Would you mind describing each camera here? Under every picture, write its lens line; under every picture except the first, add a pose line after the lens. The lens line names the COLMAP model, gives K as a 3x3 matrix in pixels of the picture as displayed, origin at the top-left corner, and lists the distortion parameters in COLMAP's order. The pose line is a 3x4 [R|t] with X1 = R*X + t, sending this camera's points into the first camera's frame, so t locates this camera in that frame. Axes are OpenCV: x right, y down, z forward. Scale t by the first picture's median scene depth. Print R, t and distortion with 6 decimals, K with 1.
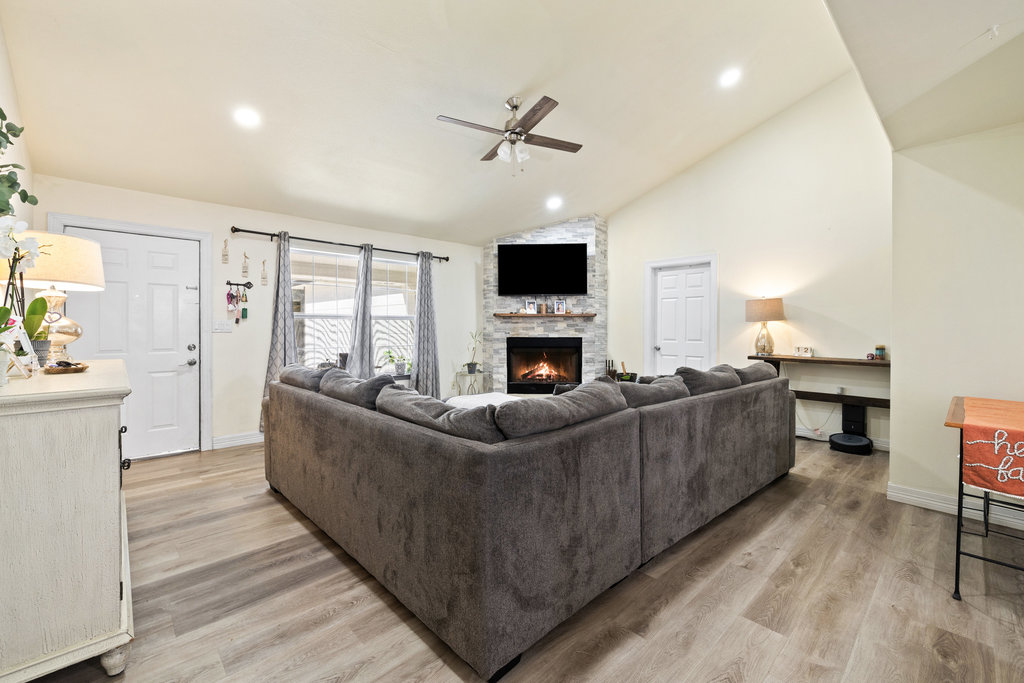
lens RADIAL K [[430.9, 0, 509.2], [0, 430.9, 332.1], [0, 0, 1]] dist [-0.000737, 0.000661]
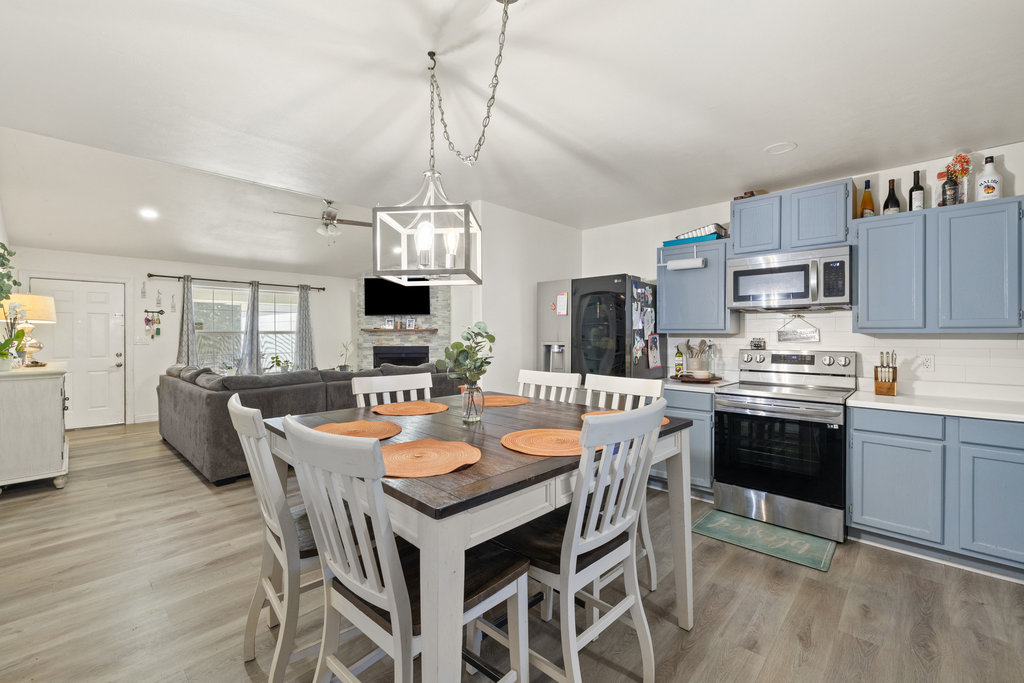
lens RADIAL K [[430.9, 0, 512.4], [0, 430.9, 337.3], [0, 0, 1]] dist [-0.000737, 0.000661]
pose [[0.998505, -0.003925, 0.054522, 0.428682], [0.004099, 0.999987, -0.003086, -0.011837], [-0.054509, 0.003305, 0.998508, -0.446530]]
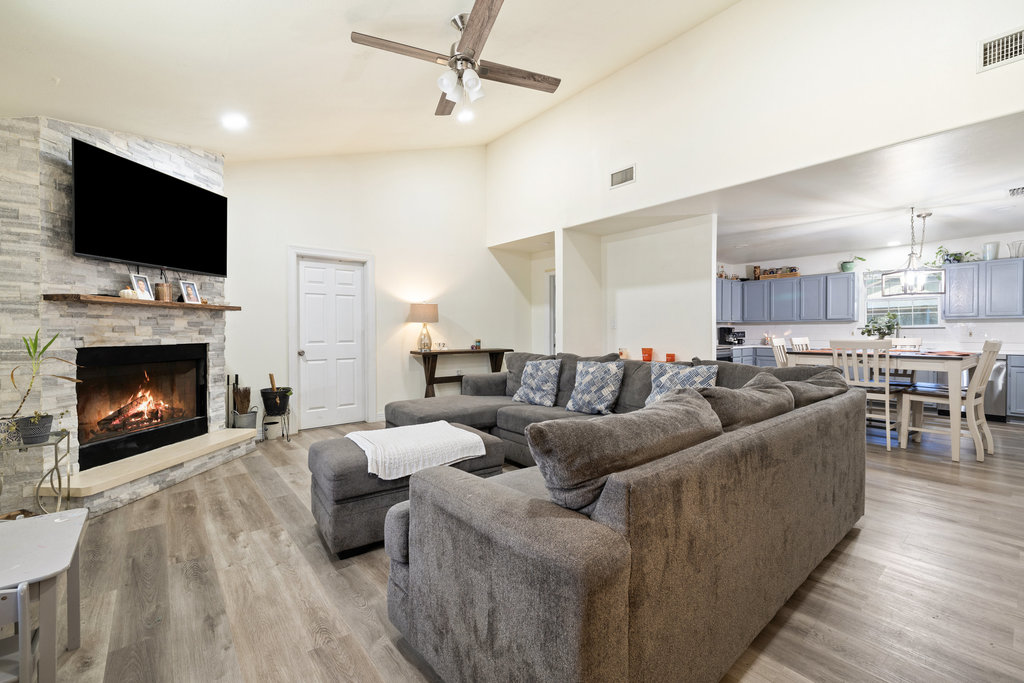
lens RADIAL K [[430.9, 0, 508.2], [0, 430.9, 337.4], [0, 0, 1]] dist [-0.000737, 0.000661]
pose [[0.066326, -0.017570, 0.997643, -0.516317], [0.013881, 0.999764, 0.016685, -0.000231], [-0.997701, 0.012742, 0.066554, 0.621643]]
